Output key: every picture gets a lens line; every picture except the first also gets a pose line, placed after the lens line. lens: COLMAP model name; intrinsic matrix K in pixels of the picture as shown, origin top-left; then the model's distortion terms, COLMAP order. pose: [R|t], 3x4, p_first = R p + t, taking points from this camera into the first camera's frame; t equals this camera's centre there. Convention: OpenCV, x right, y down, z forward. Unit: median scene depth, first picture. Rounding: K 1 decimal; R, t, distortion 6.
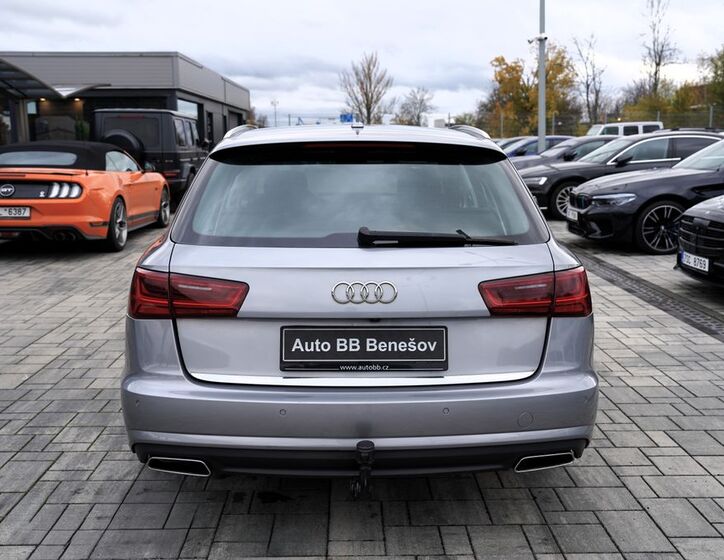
lens RADIAL K [[771.3, 0, 362.0], [0, 771.3, 280.0], [0, 0, 1]] dist [-0.061803, 0.213992]
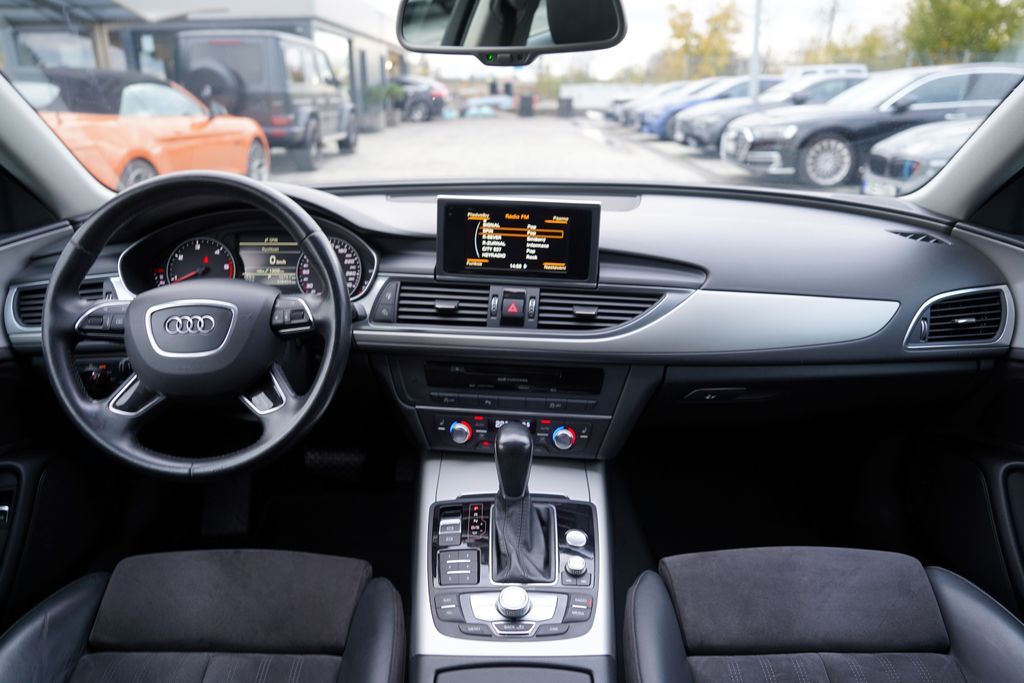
lens RADIAL K [[703.2, 0, 514.0], [0, 703.2, 328.8], [0, 0, 1]] dist [-0.095414, 0.079308]
pose [[0.999662, 0.008920, -0.024400, -0.006500], [-0.005134, 0.988518, 0.151016, -0.068154], [0.025466, -0.150839, 0.988230, 0.515091]]
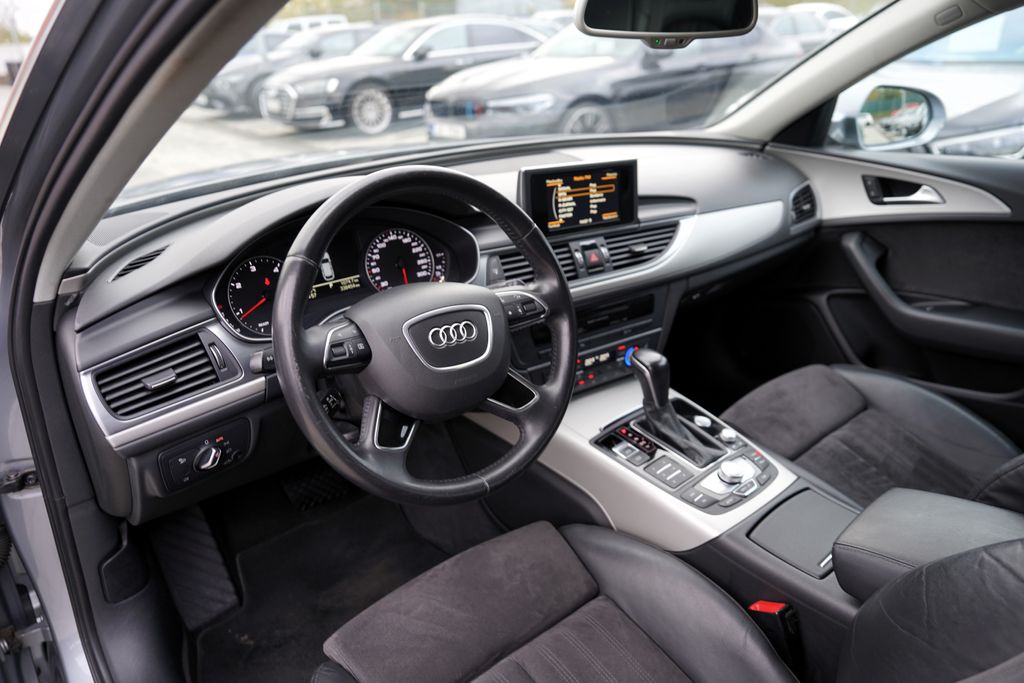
lens RADIAL K [[703.2, 0, 514.0], [0, 703.2, 328.8], [0, 0, 1]] dist [-0.095414, 0.079308]
pose [[0.783708, -0.251609, 0.567886, -0.100256], [0.127040, 0.959884, 0.249968, -0.076187], [-0.607999, -0.123757, 0.784233, 0.533947]]
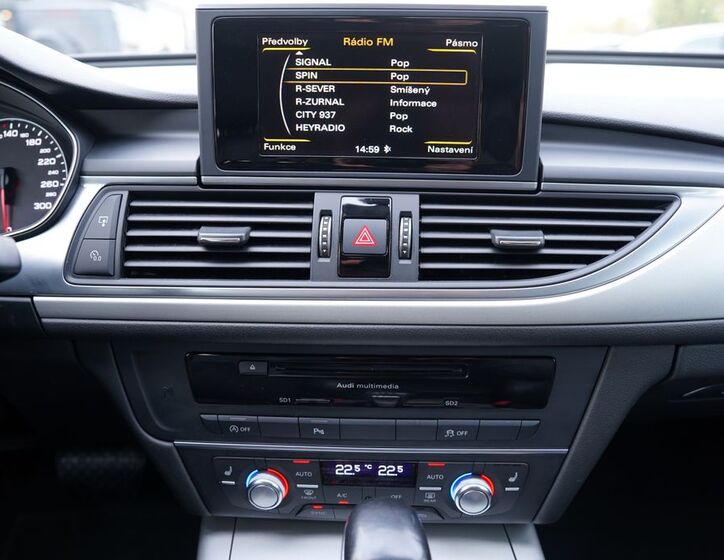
lens RADIAL K [[579.5, 0, 365.9], [0, 579.5, 271.3], [0, 0, 1]] dist [-0.107081, 0.096621]
pose [[0.999120, -0.025330, 0.033440, -0.011055], [0.019519, 0.986287, 0.163881, -0.058726], [-0.037133, -0.163084, 0.985913, 0.586048]]
